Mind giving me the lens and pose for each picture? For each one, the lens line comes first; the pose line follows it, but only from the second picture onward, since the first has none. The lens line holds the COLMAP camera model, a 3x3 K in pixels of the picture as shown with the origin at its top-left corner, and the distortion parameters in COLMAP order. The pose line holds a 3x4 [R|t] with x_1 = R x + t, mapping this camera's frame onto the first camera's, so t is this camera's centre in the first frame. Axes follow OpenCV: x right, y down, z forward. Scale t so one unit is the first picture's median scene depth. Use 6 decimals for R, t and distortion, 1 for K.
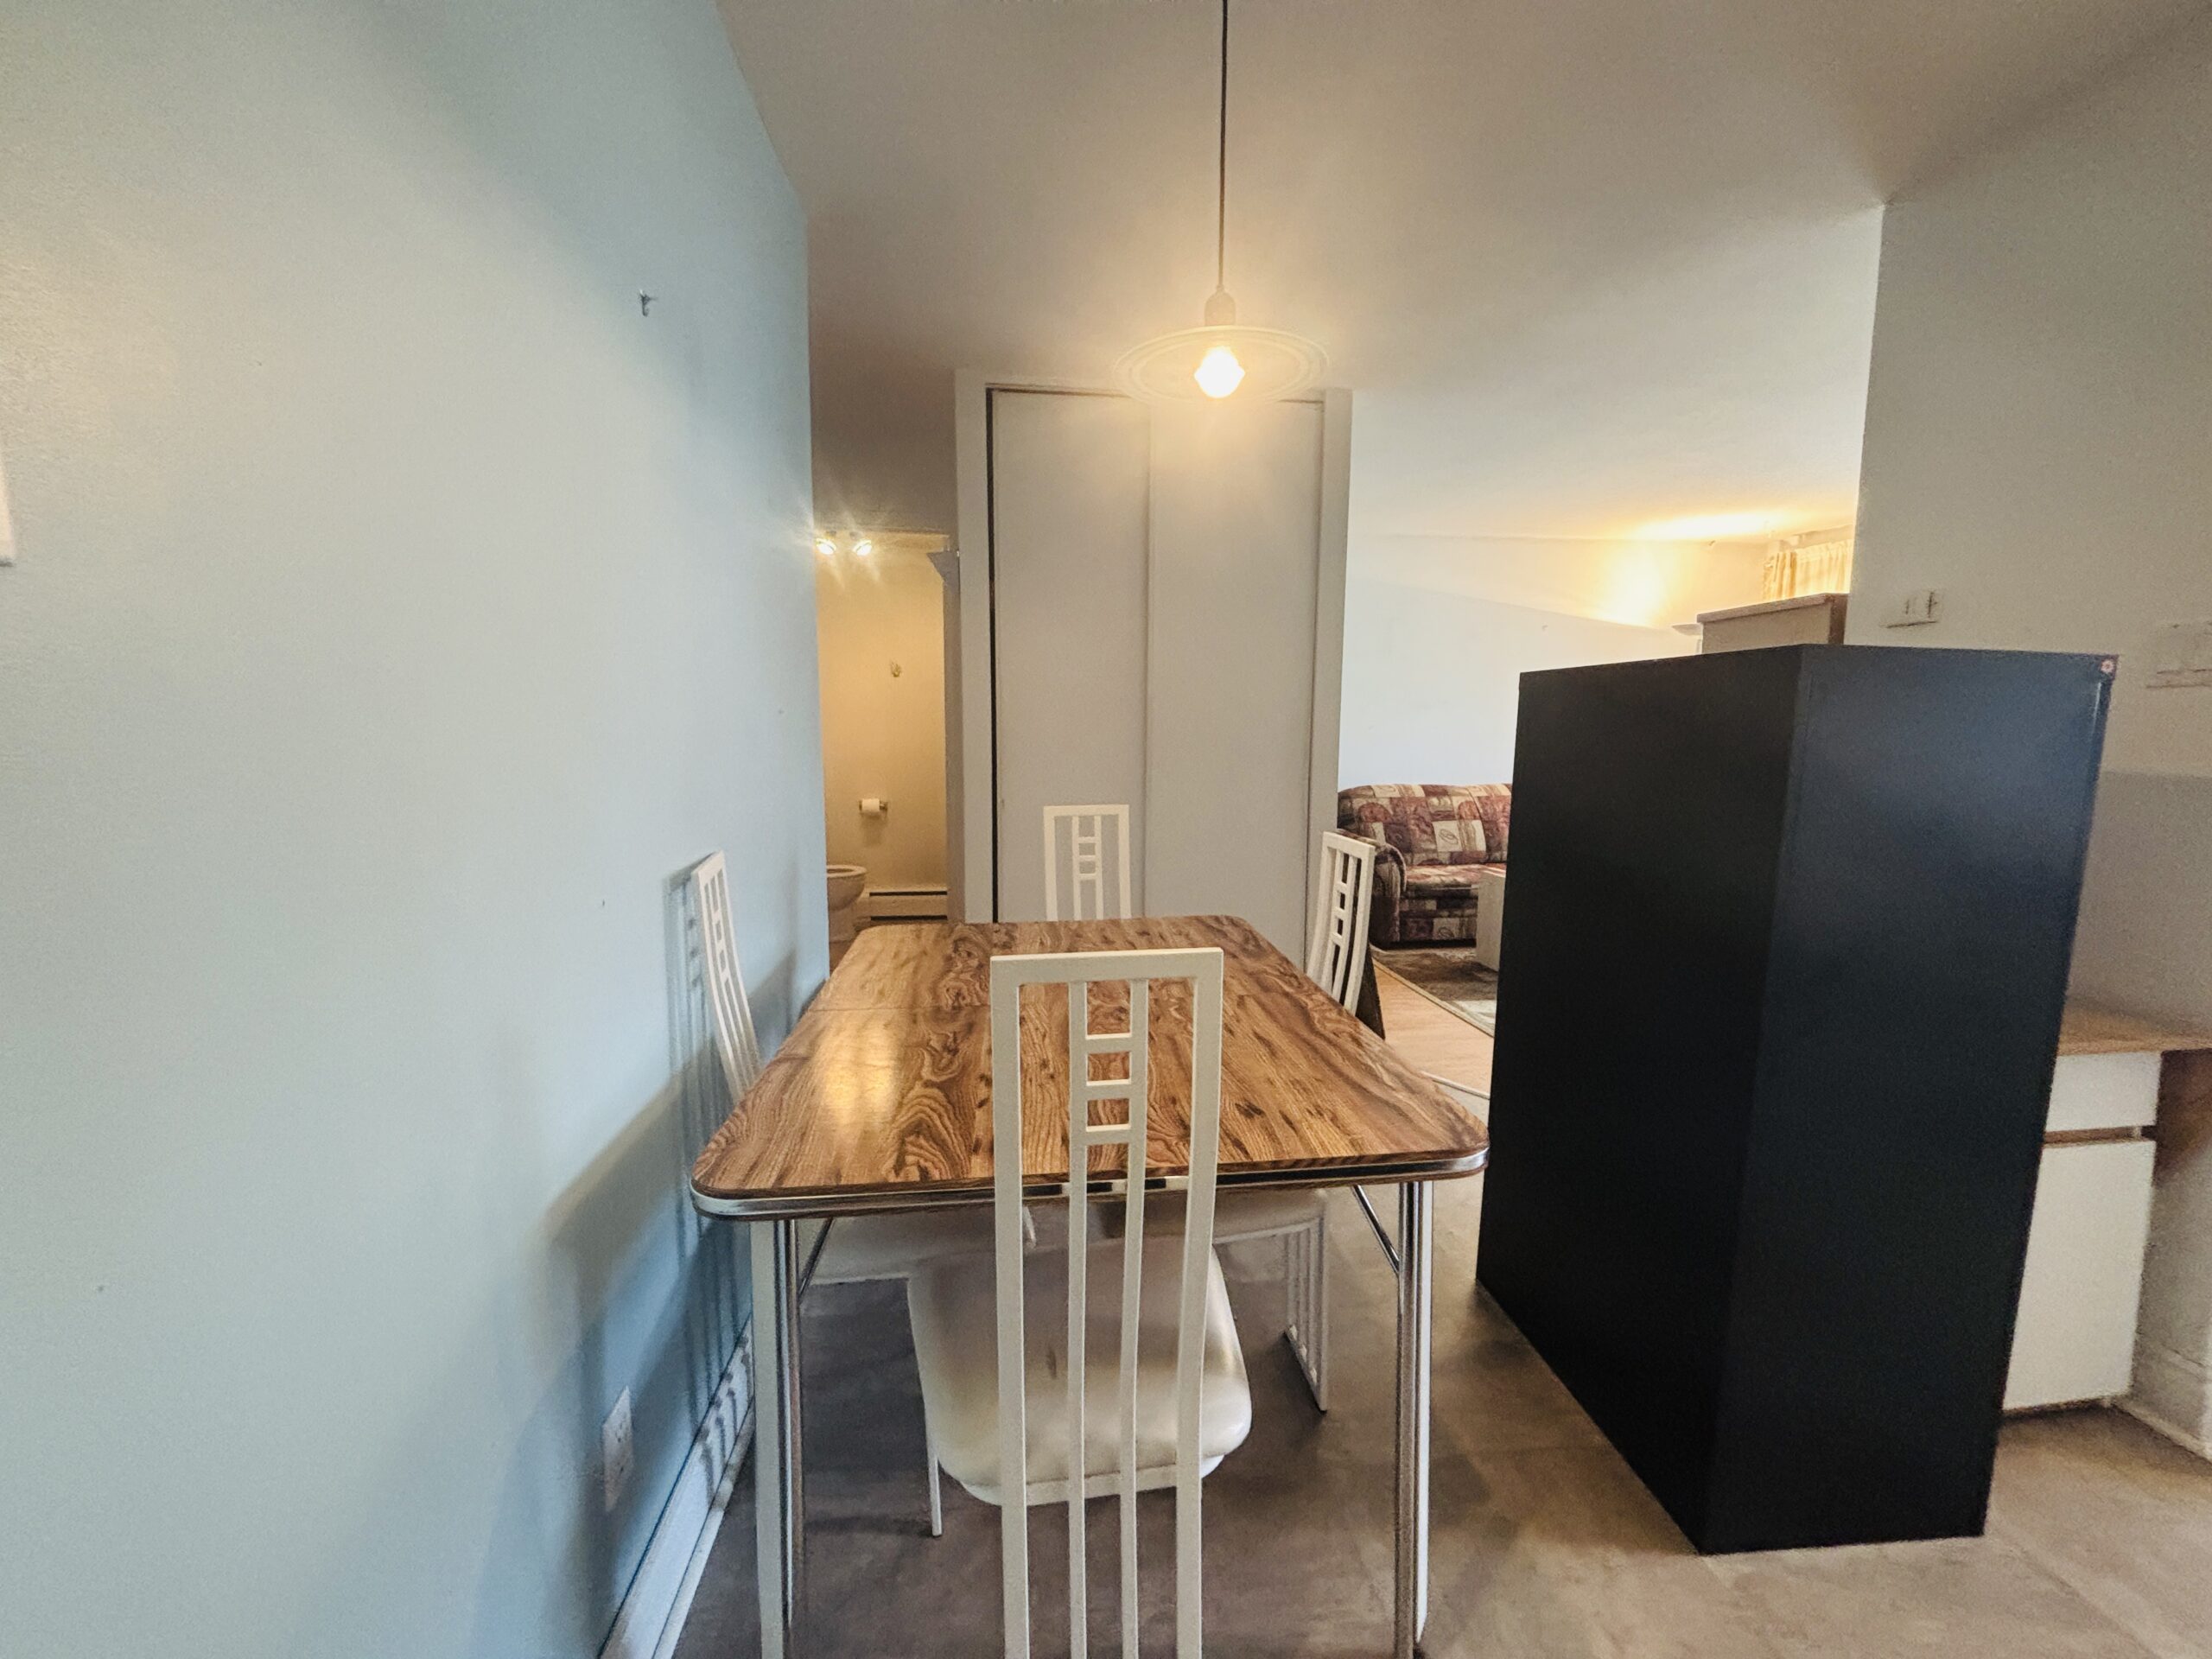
lens RADIAL K [[902.4, 0, 1097.3], [0, 902.4, 825.6], [0, 0, 1]] dist [0.003950, -0.001064]
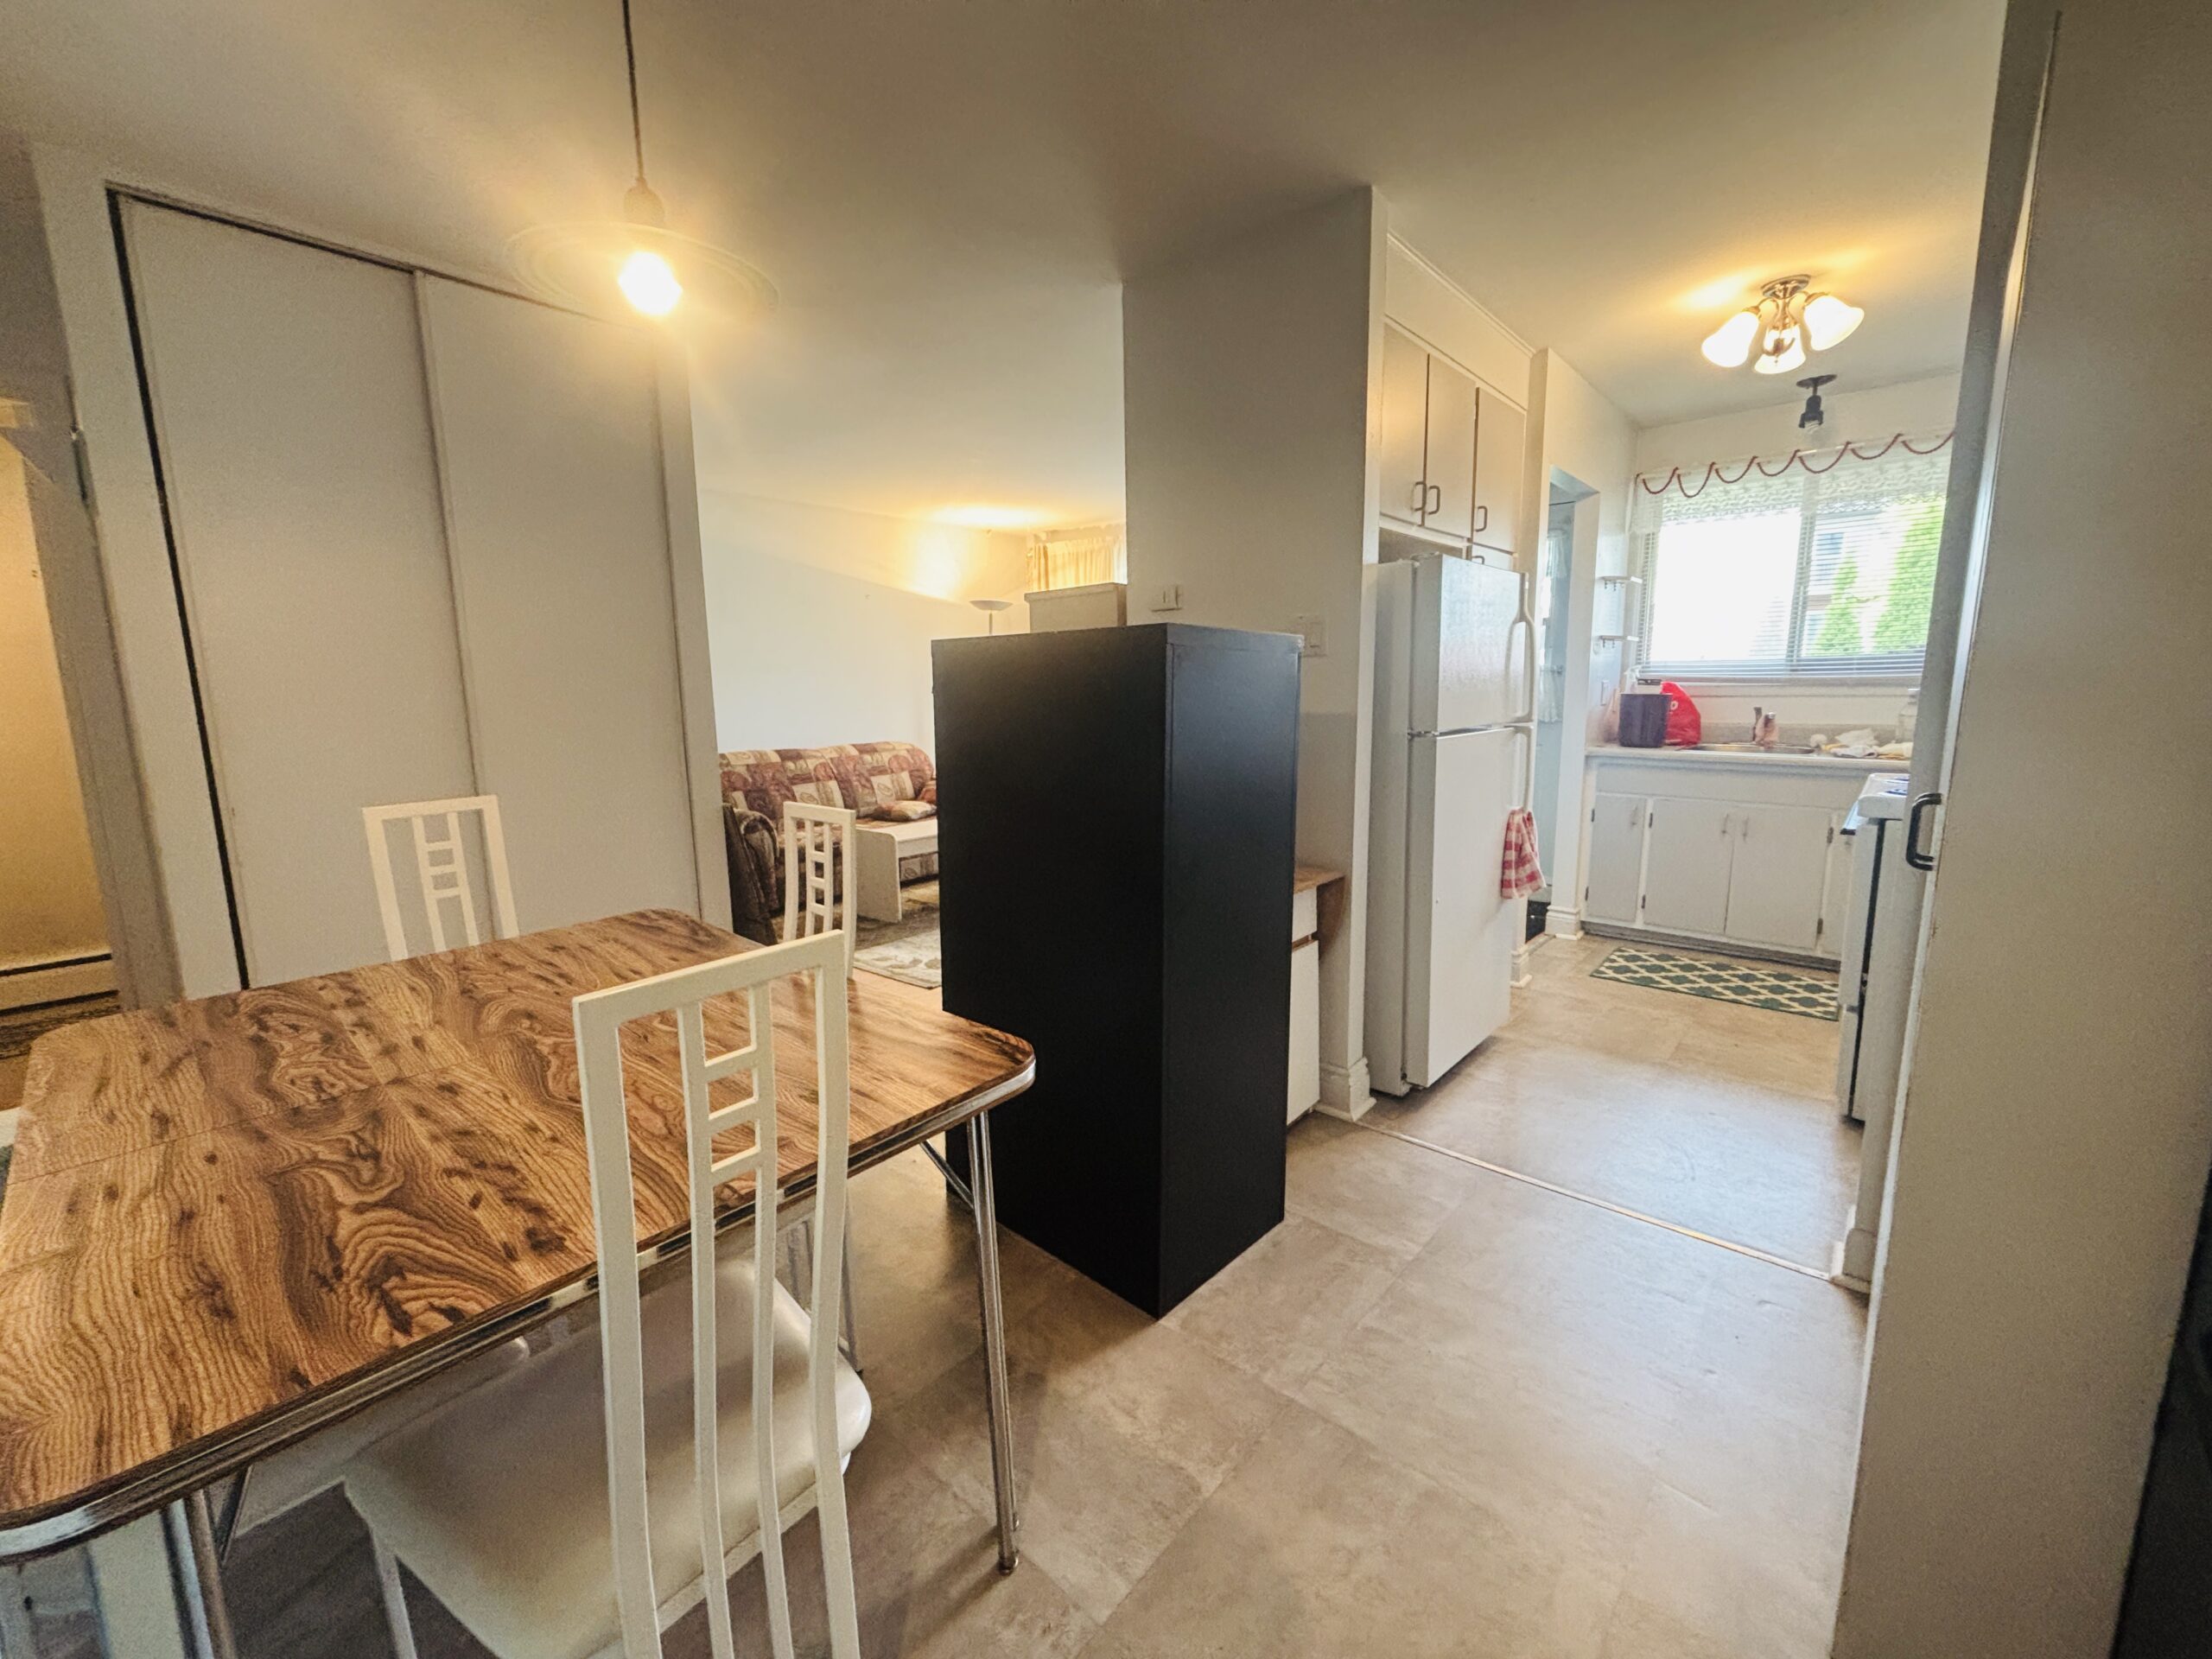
lens RADIAL K [[902.4, 0, 1103.9], [0, 902.4, 822.6], [0, 0, 1]] dist [0.003950, -0.001064]
pose [[0.741039, -0.116925, 0.661204, -0.105476], [0.093340, 0.993099, 0.071006, -0.006799], [-0.664943, 0.009098, 0.746839, 0.041096]]
